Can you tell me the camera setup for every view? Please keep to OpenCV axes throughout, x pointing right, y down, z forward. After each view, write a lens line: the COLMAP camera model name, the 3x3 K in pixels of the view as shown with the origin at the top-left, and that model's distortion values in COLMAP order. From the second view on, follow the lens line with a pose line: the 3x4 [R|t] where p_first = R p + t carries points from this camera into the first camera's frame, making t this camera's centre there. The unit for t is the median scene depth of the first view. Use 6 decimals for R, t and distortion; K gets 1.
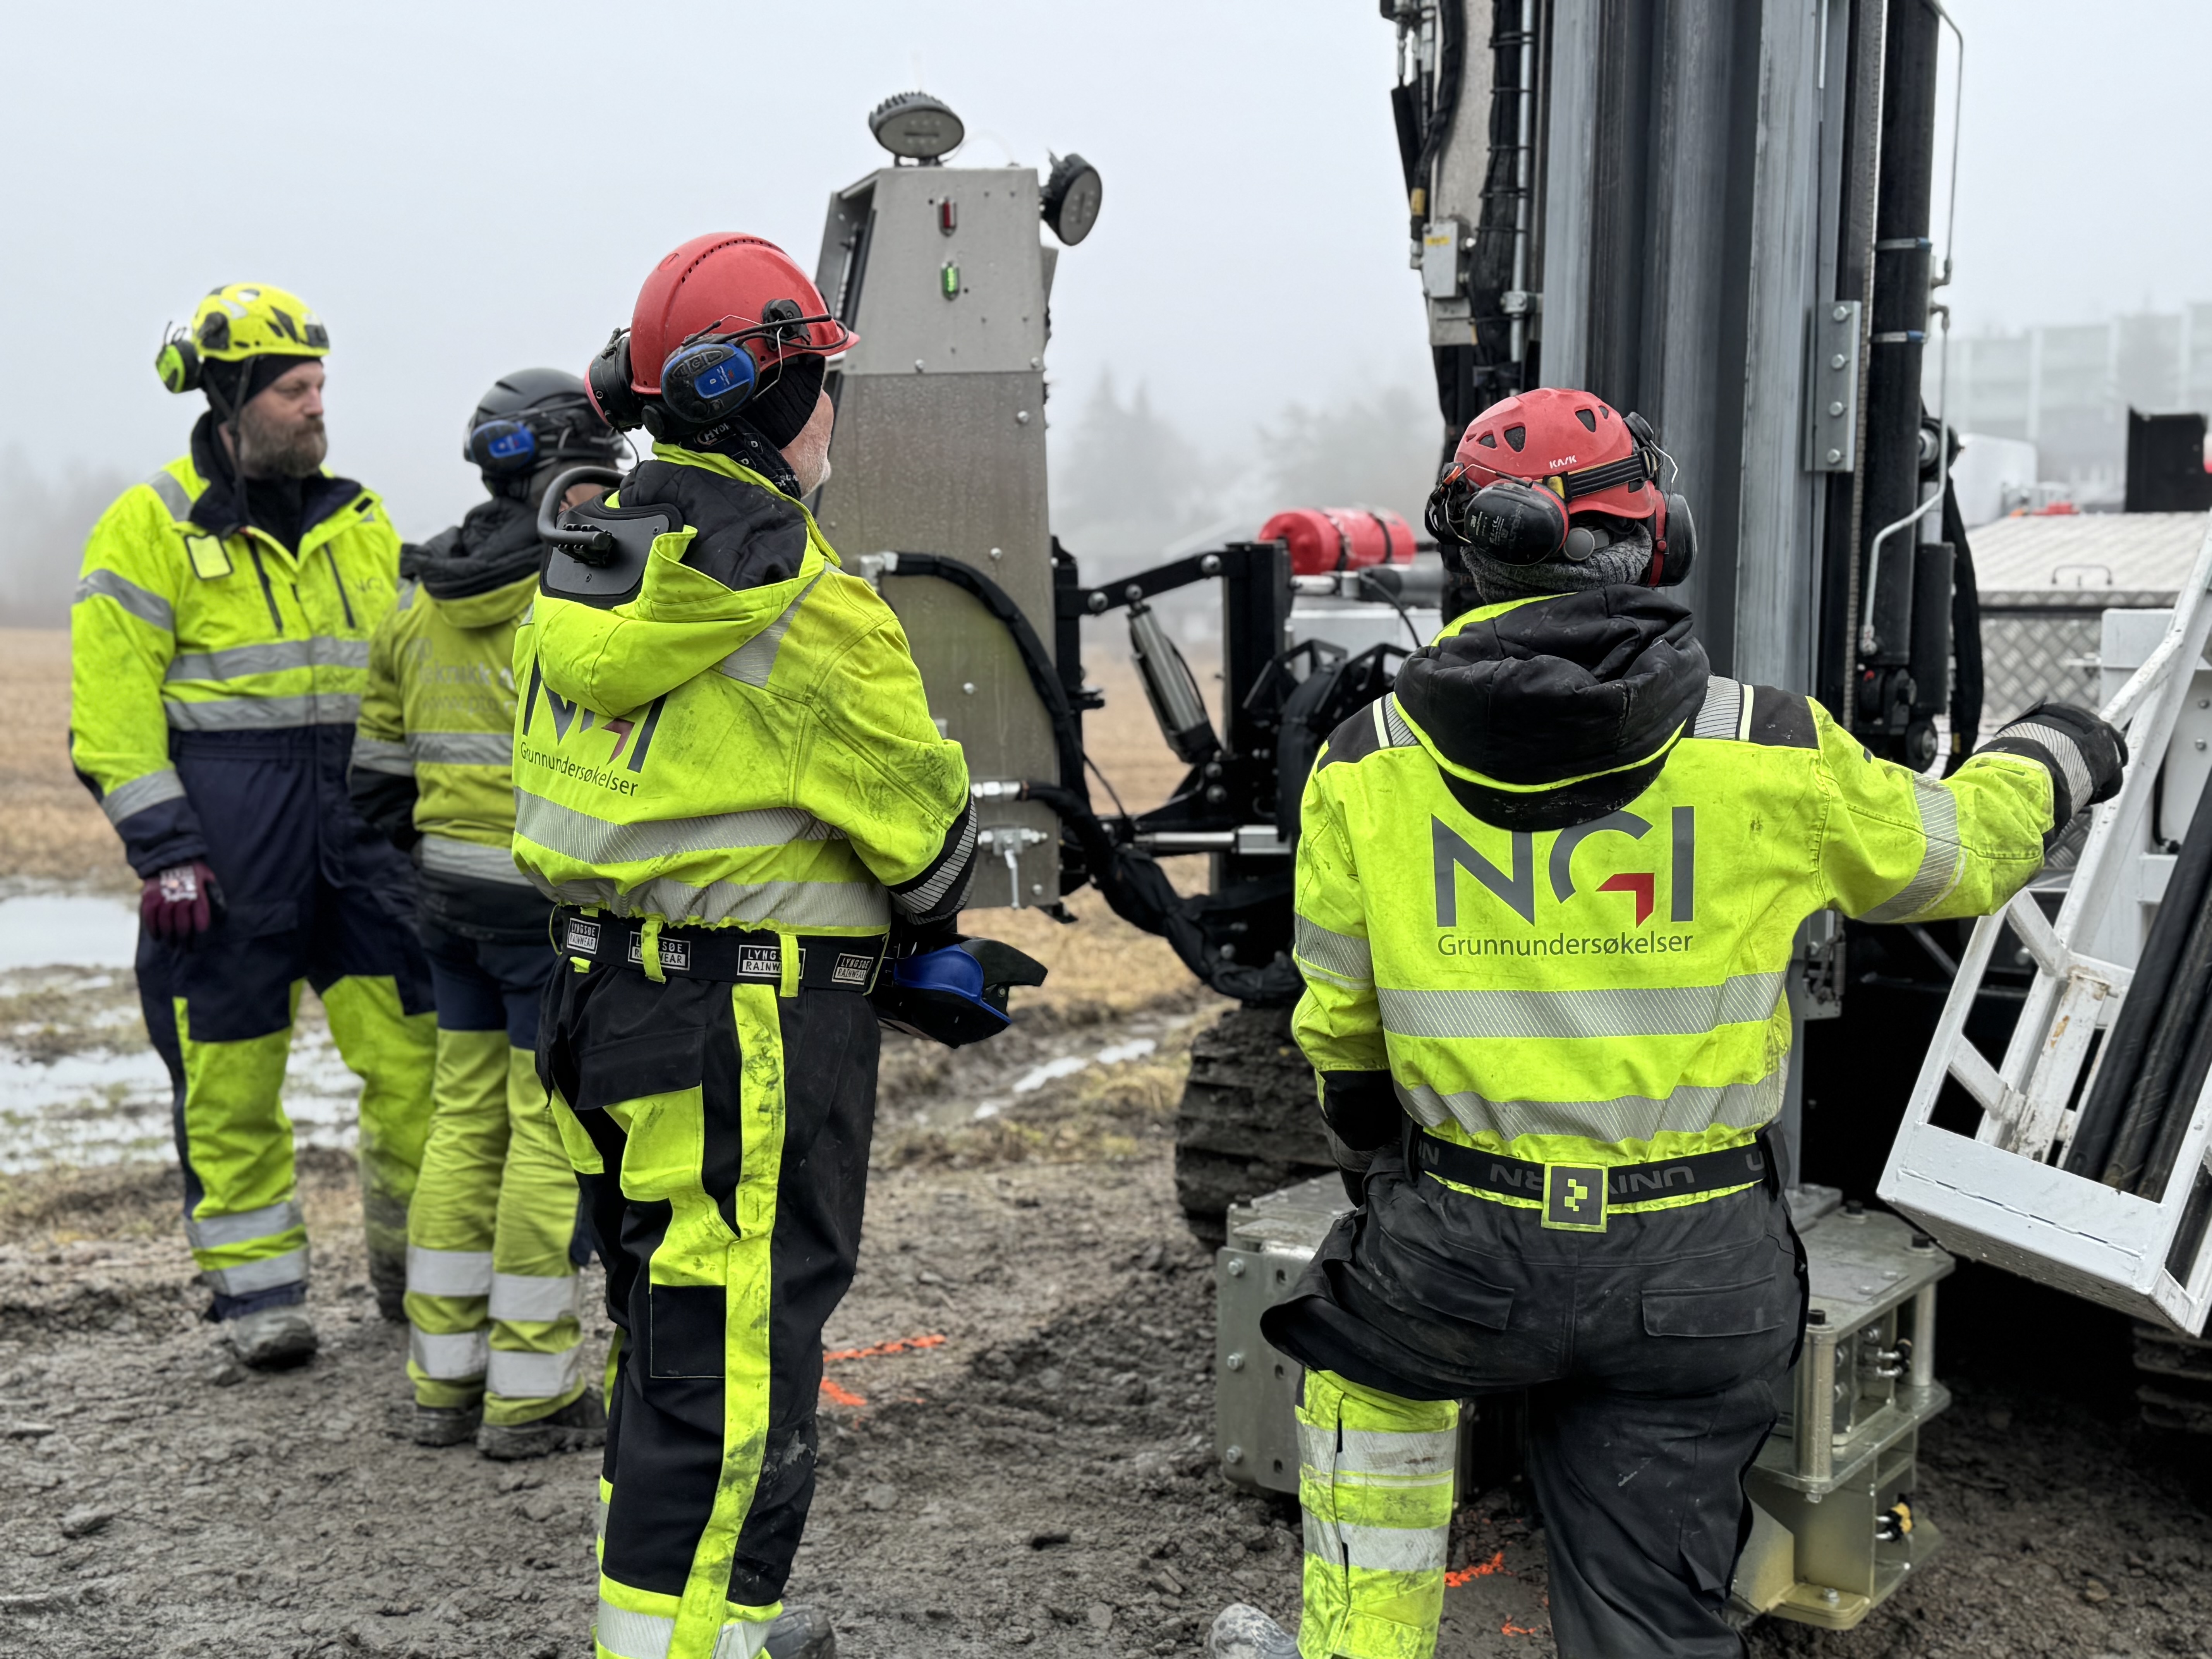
lens RADIAL K [[2682.9, 0, 1106.1], [0, 2682.9, 835.7], [0, 0, 1]] dist [0.202466, -0.446545]
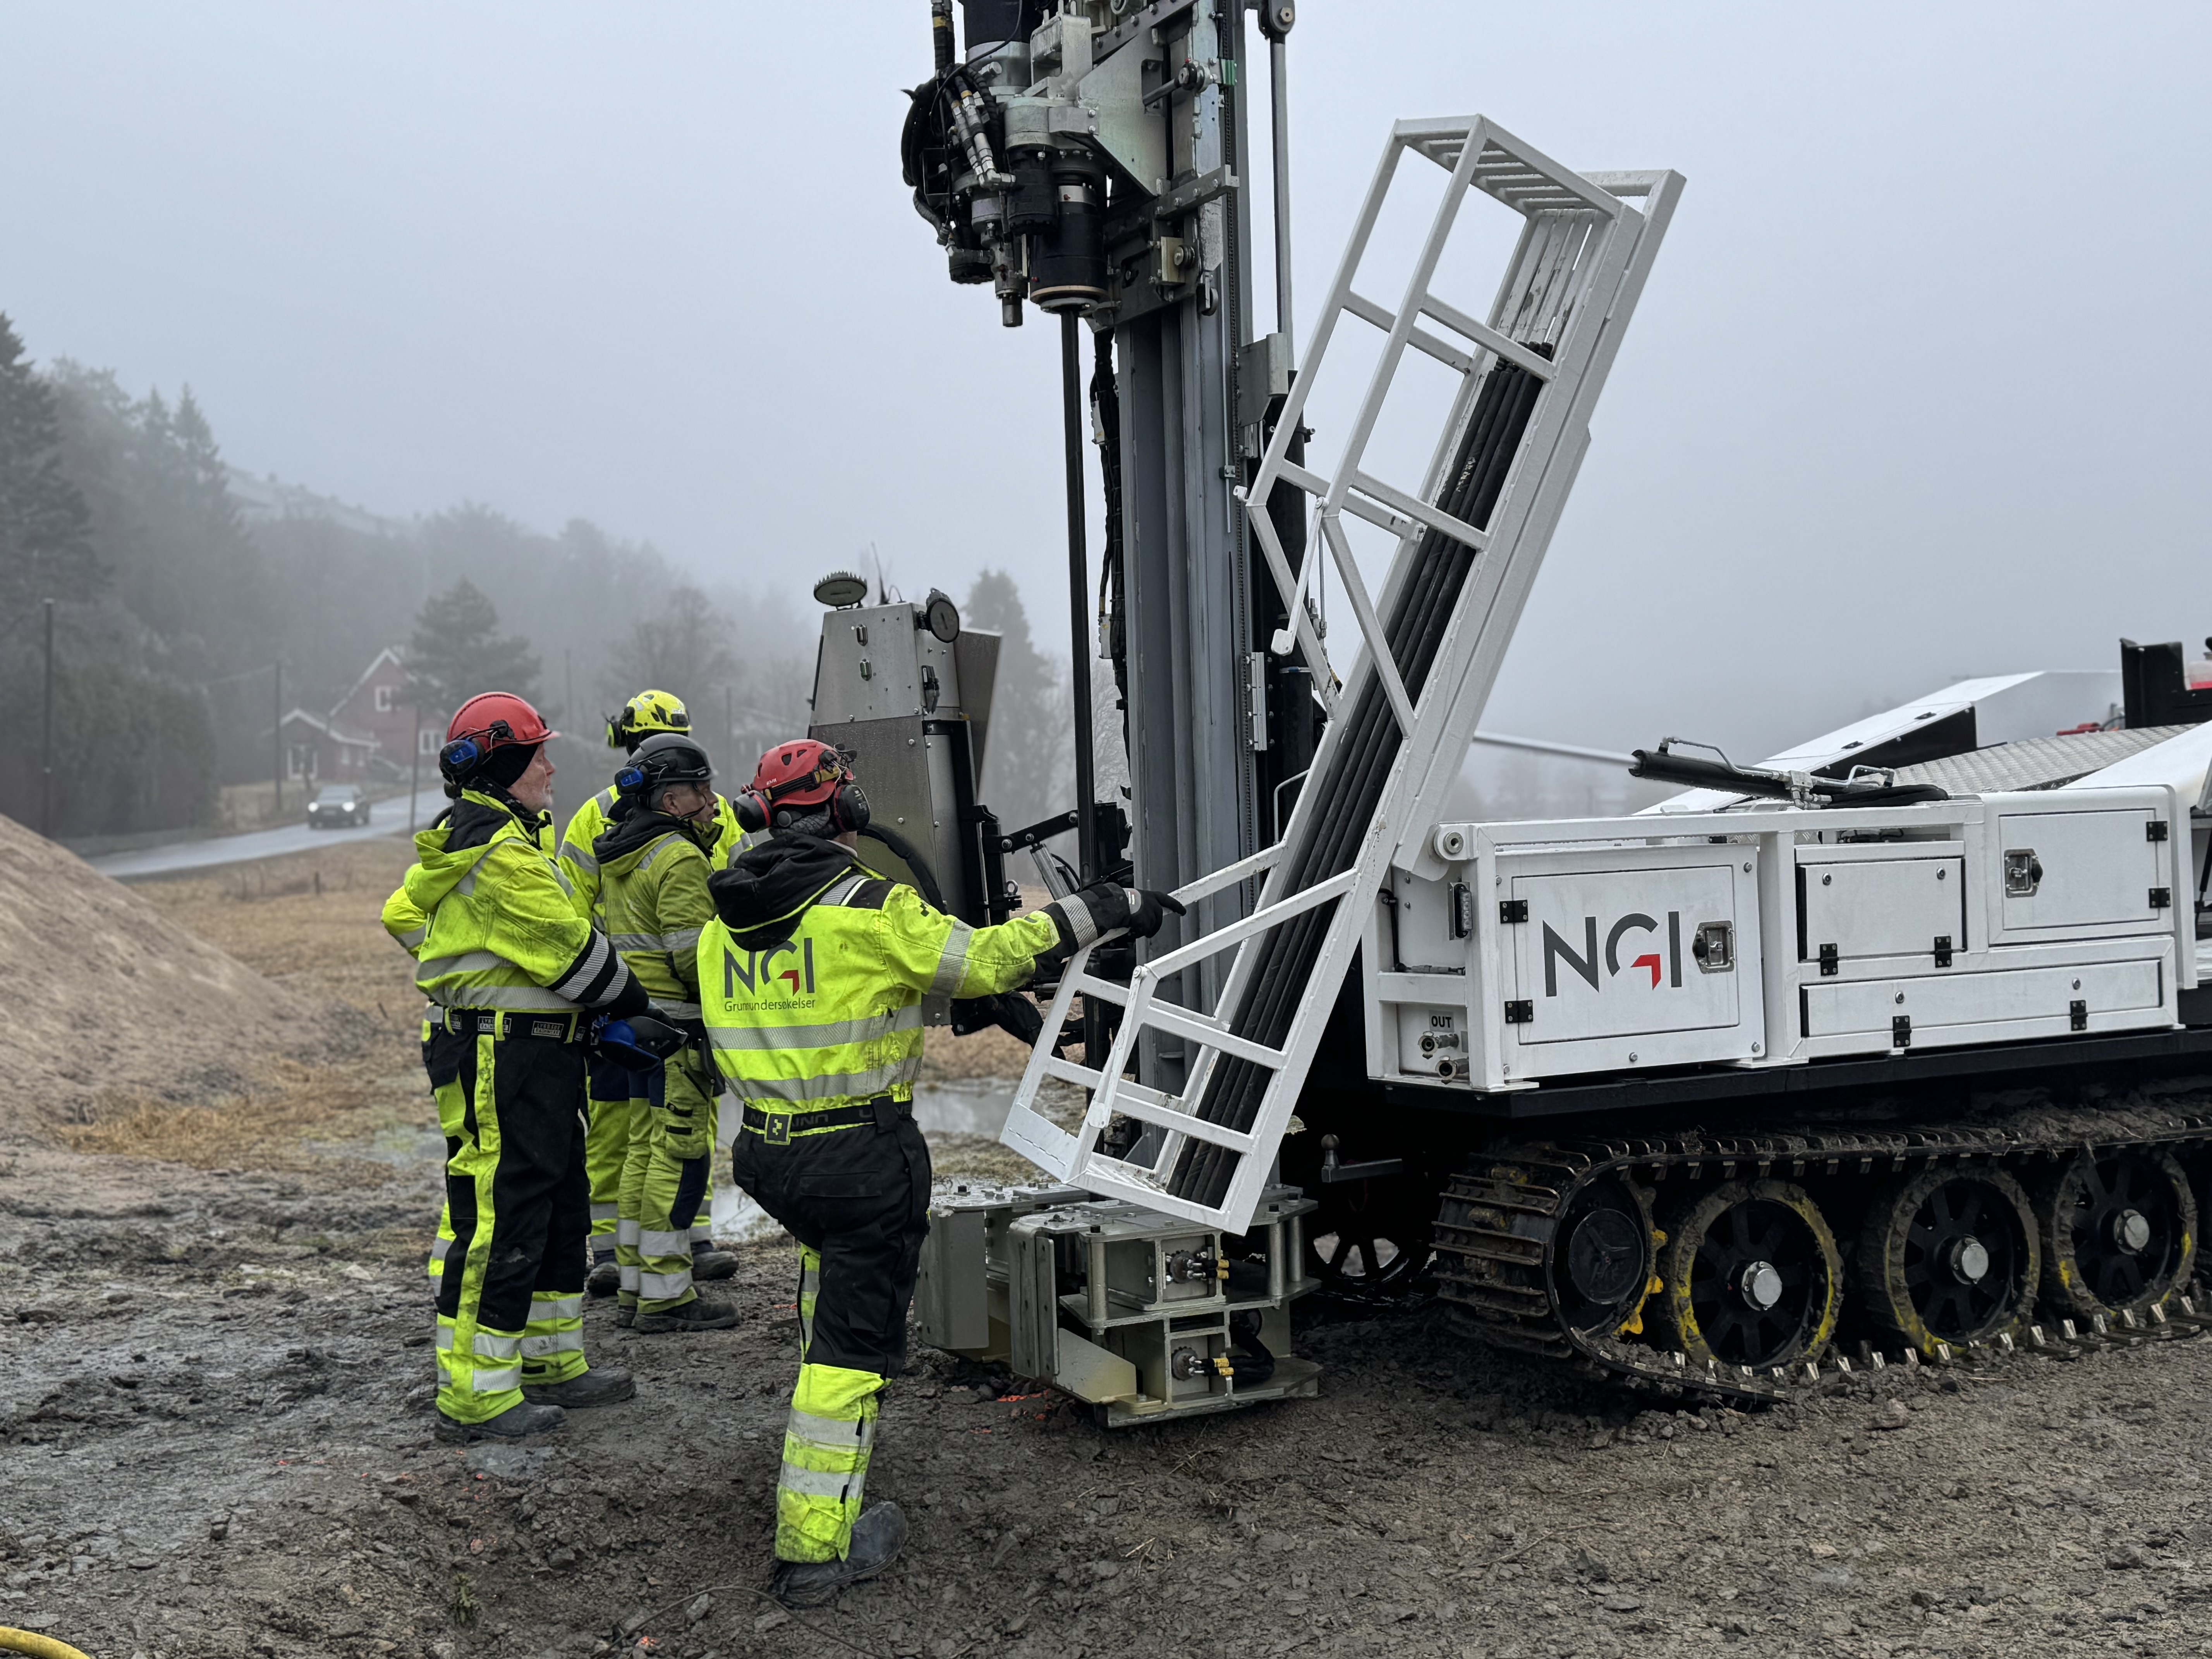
lens RADIAL K [[2692.8, 0, 1093.2], [0, 2692.8, 835.9], [0, 0, 1]] dist [0.170974, -0.371649]
pose [[0.884809, -0.048630, -0.463410, 0.890346], [0.005431, 0.995548, -0.094103, 0.070106], [0.465923, 0.080746, 0.881133, -0.477944]]
